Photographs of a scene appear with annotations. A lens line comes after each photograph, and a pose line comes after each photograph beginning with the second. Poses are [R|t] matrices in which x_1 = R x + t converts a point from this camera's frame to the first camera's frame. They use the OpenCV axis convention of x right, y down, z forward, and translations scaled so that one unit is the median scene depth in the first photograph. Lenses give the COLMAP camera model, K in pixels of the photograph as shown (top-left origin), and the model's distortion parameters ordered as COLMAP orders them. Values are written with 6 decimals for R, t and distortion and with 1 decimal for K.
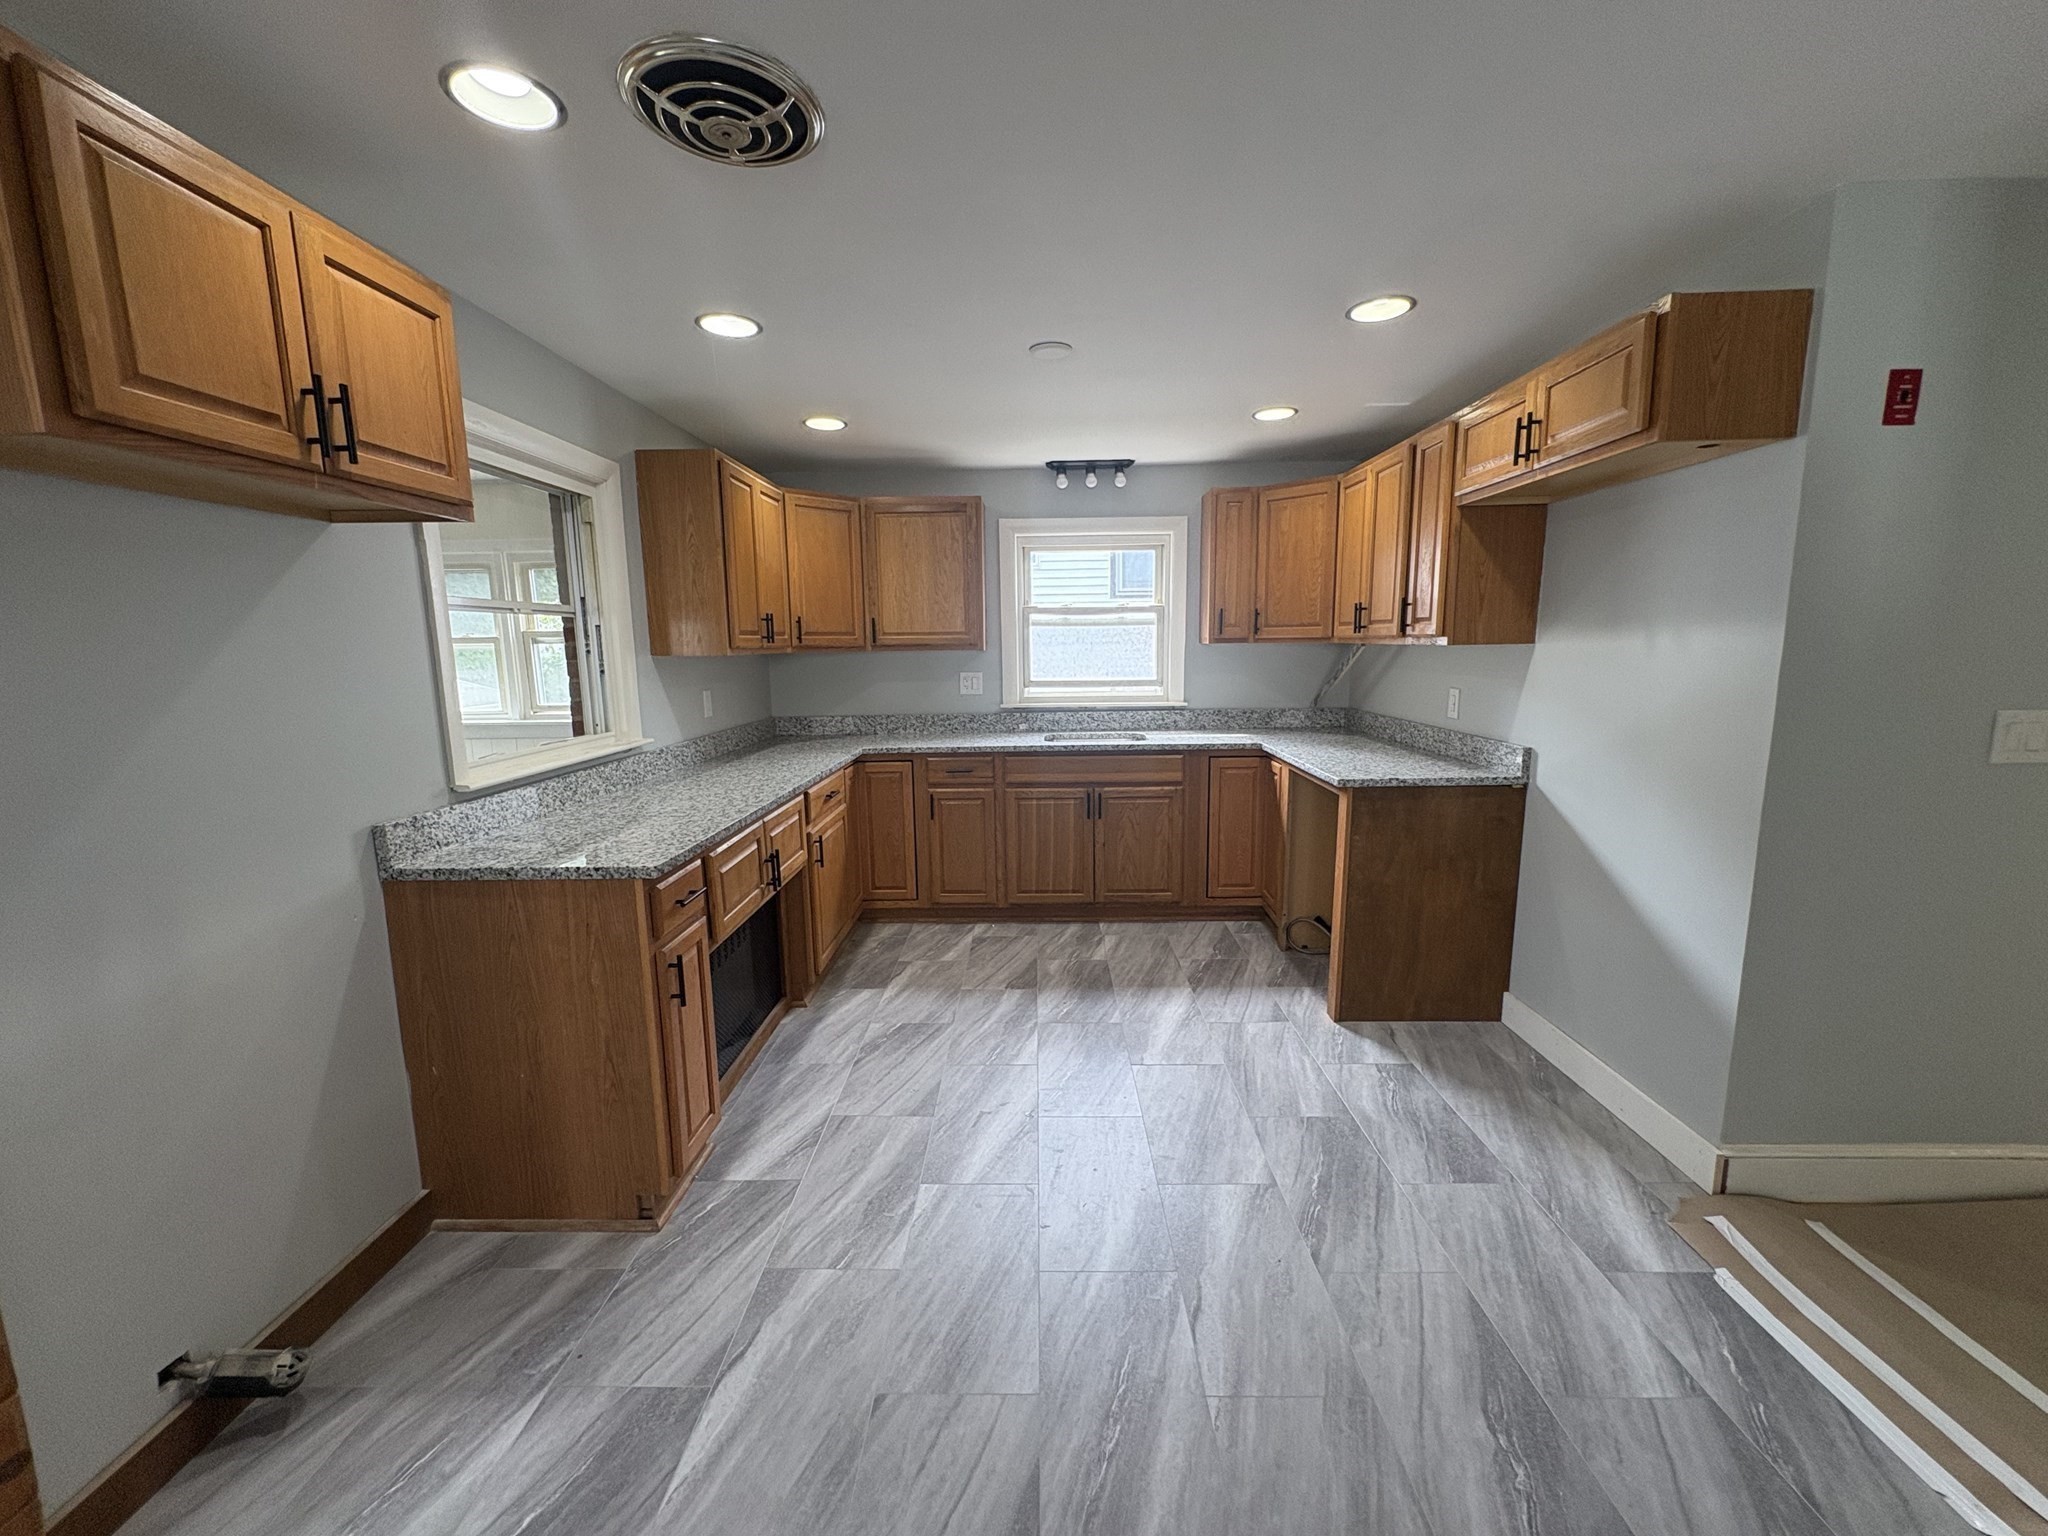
lens RADIAL K [[817.7, 0, 1025.2], [0, 817.7, 768.0], [0, 0, 1]] dist [0.001325, 0.000228]
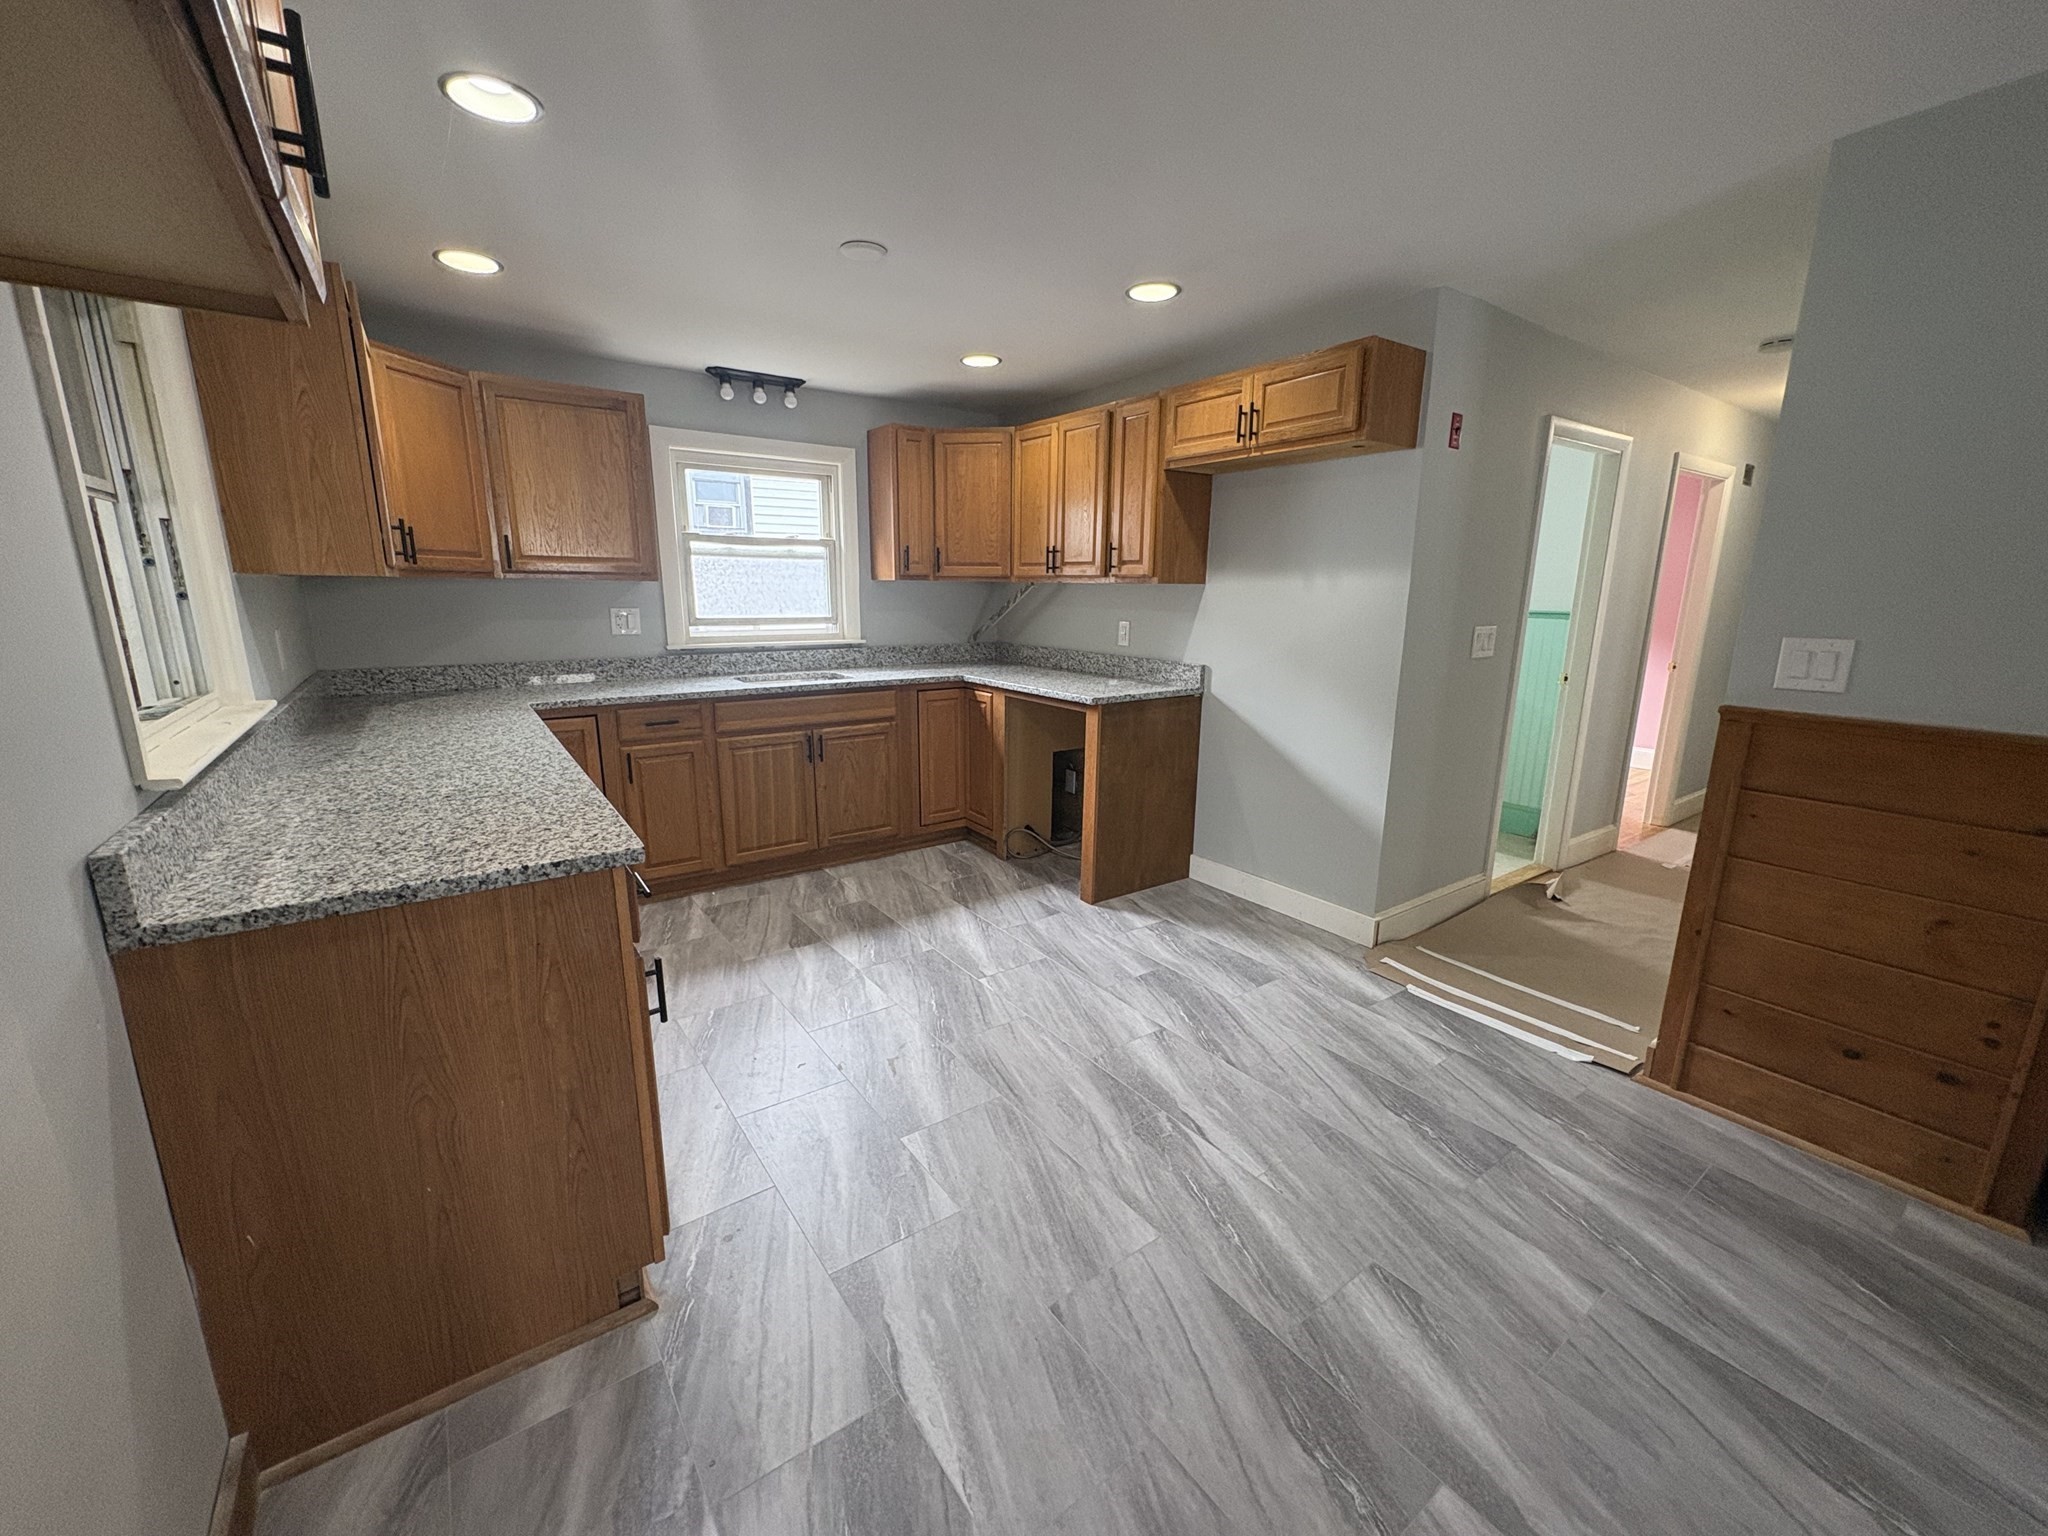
lens RADIAL K [[817.7, 0, 1022.1], [0, 817.7, 769.4], [0, 0, 1]] dist [0.001325, 0.000228]
pose [[0.801510, -0.110137, 0.587751, -0.437013], [0.071926, 0.993513, 0.088086, 0.005207], [-0.593639, -0.028327, 0.804233, 0.131685]]
